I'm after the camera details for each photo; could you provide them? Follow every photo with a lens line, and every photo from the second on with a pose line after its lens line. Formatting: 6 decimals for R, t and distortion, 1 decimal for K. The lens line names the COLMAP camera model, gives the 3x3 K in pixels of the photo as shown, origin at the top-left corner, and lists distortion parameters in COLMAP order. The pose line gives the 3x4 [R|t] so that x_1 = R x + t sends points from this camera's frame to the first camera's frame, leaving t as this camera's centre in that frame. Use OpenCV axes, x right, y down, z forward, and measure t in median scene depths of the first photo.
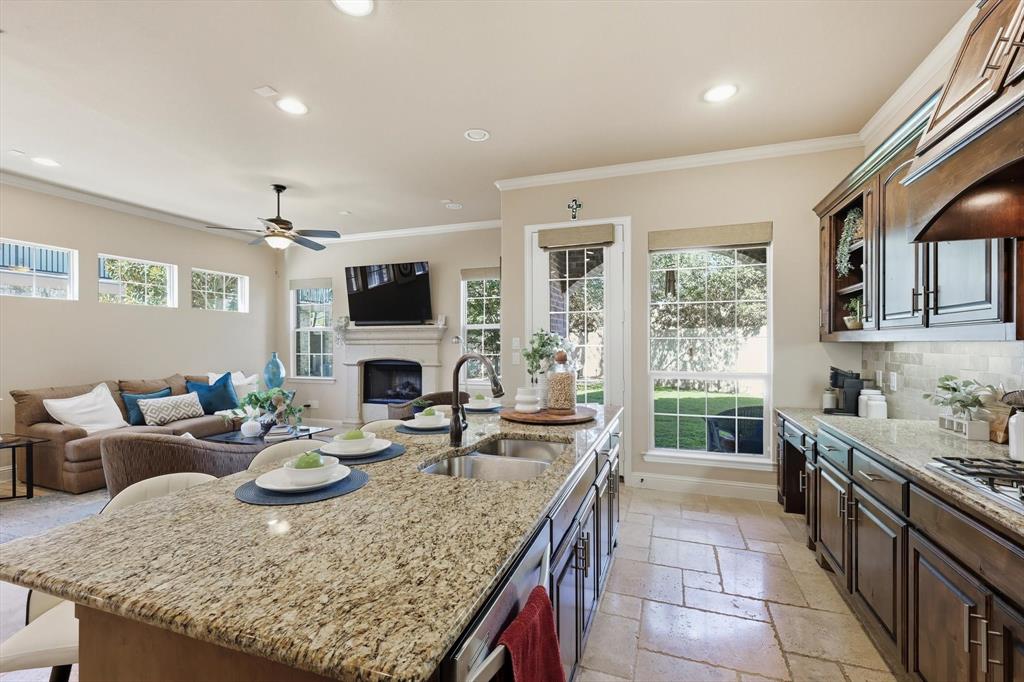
lens RADIAL K [[448.2, 0, 511.7], [0, 448.2, 339.4], [0, 0, 1]] dist [0.000351, 0.000554]
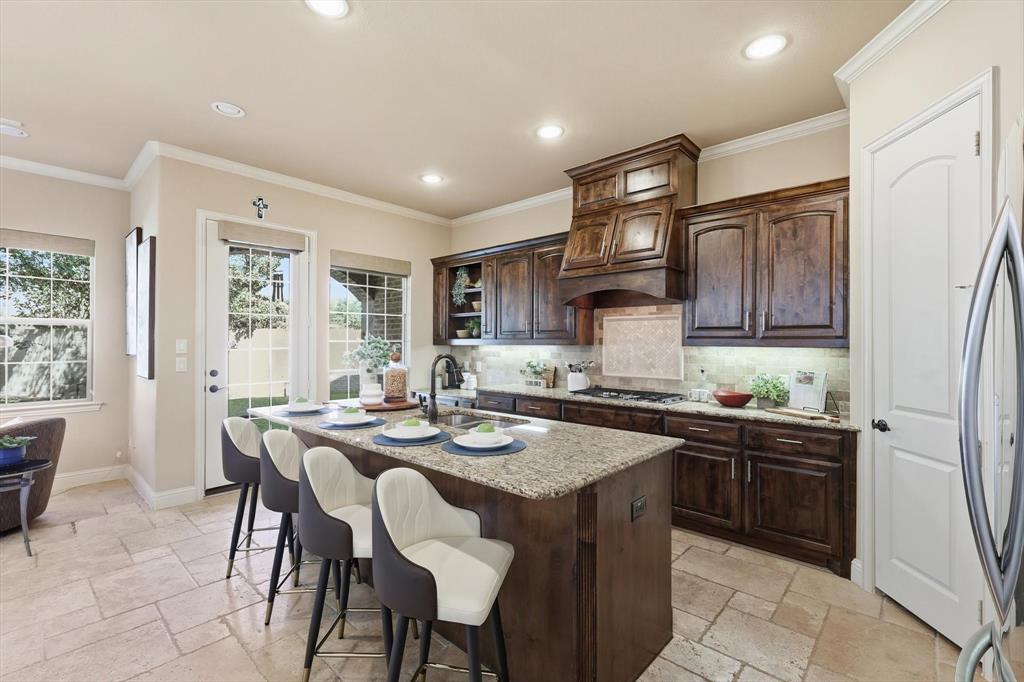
lens RADIAL K [[448.2, 0, 511.8], [0, 448.2, 342.7], [0, 0, 1]] dist [0.000351, 0.000554]
pose [[0.387579, 0.009020, 0.921792, -0.531370], [-0.006636, 0.999954, -0.006995, 0.004813], [-0.921813, -0.003406, 0.387621, 0.118233]]
